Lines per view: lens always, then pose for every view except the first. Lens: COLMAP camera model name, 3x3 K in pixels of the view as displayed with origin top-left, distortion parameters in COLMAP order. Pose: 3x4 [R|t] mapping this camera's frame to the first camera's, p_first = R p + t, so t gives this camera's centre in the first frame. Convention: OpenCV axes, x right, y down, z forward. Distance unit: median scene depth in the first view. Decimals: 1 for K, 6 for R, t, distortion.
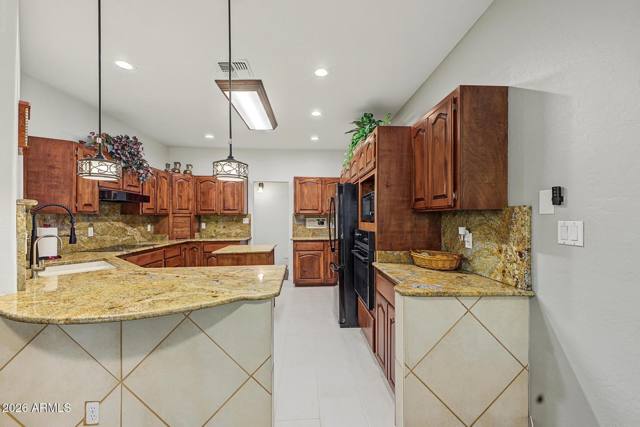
lens RADIAL K [[251.1, 0, 320.0], [0, 251.1, 215.4], [0, 0, 1]] dist [0.000702, 0.000005]
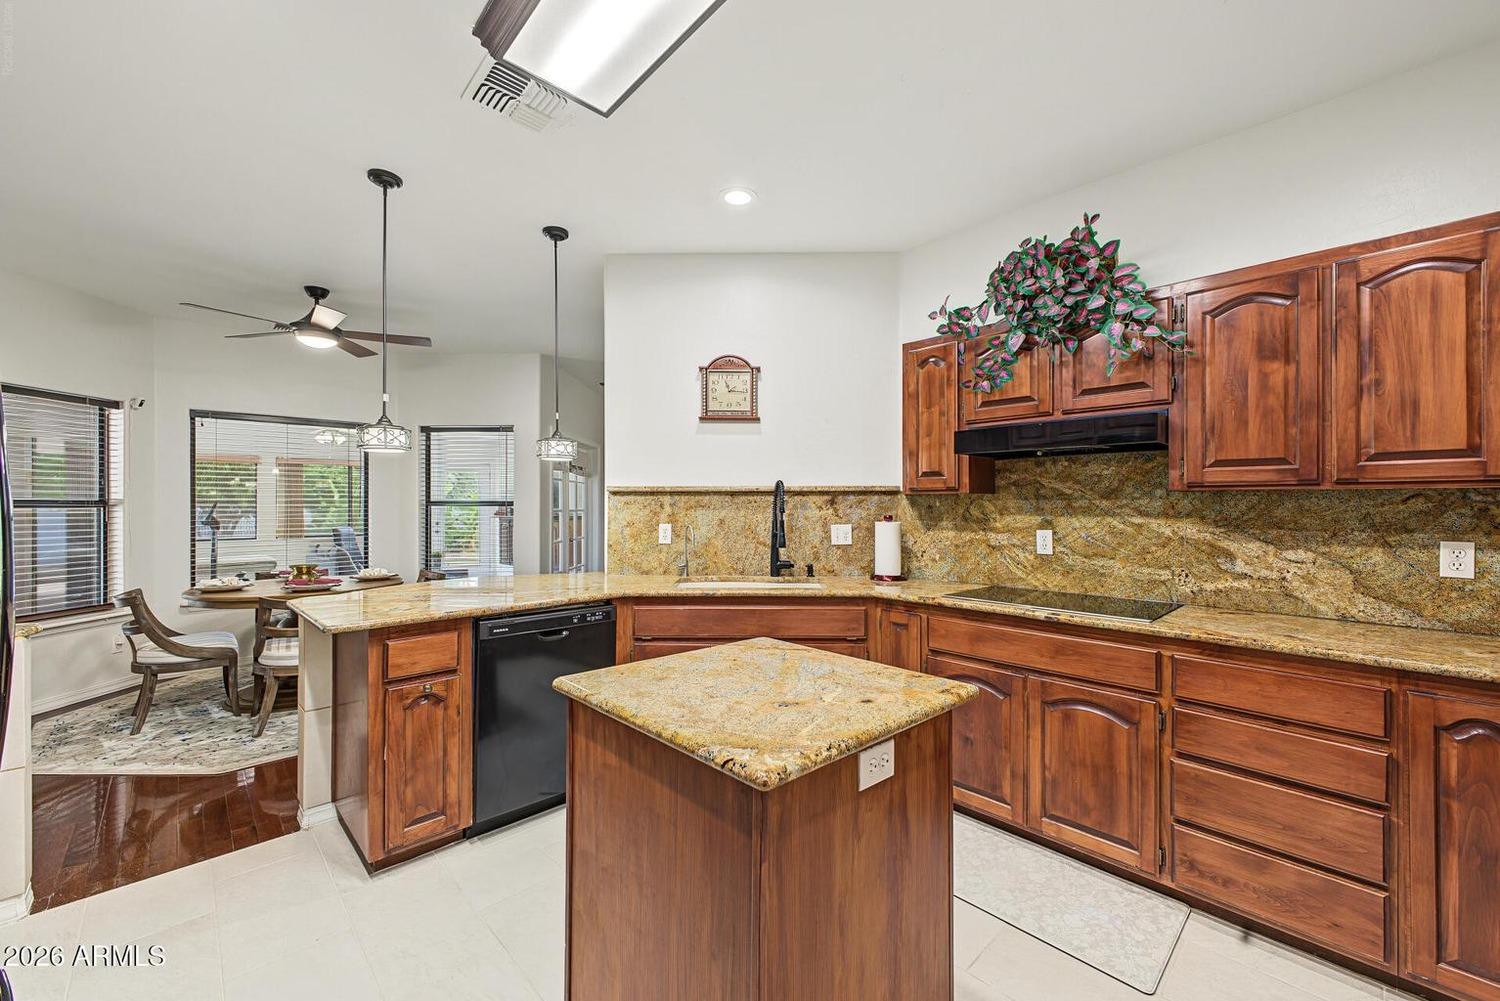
lens RADIAL K [[588.5, 0, 750.7], [0, 588.5, 506.3], [0, 0, 1]] dist [0.000702, 0.000005]
pose [[-0.779664, -0.002265, -0.626194, -0.034981], [0.001040, 0.999987, -0.004911, 0.015925], [0.626197, -0.004481, -0.779652, 1.295887]]
